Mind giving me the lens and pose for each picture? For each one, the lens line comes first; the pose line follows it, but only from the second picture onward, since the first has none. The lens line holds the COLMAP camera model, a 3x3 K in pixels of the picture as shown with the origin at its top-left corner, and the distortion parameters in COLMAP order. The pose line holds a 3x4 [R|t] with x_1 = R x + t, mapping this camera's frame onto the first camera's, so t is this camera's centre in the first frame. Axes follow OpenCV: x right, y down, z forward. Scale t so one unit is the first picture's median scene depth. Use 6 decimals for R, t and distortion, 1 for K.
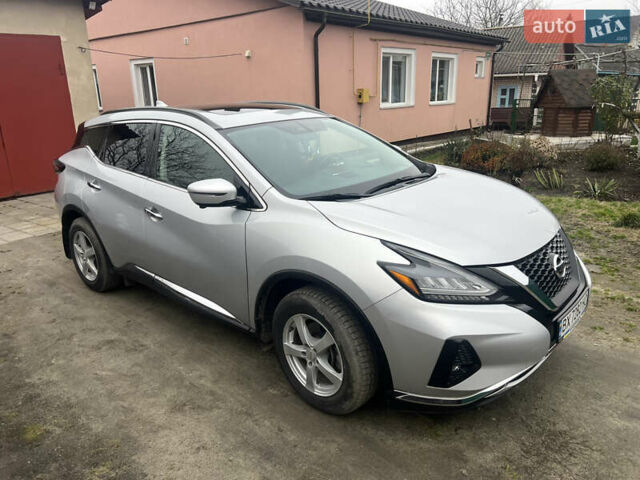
lens RADIAL K [[487.5, 0, 320.0], [0, 487.5, 240.0], [0, 0, 1]] dist [-0.002513, -0.003695]
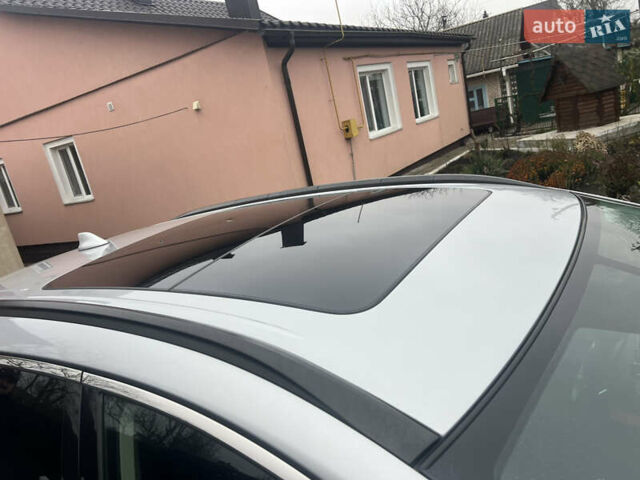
lens RADIAL K [[487.5, 0, 320.0], [0, 487.5, 240.0], [0, 0, 1]] dist [-0.002513, -0.003695]
pose [[0.970814, -0.221013, 0.093127, -0.065690], [0.226861, 0.972221, -0.057624, -0.075697], [-0.077804, 0.077069, 0.993985, 0.203803]]
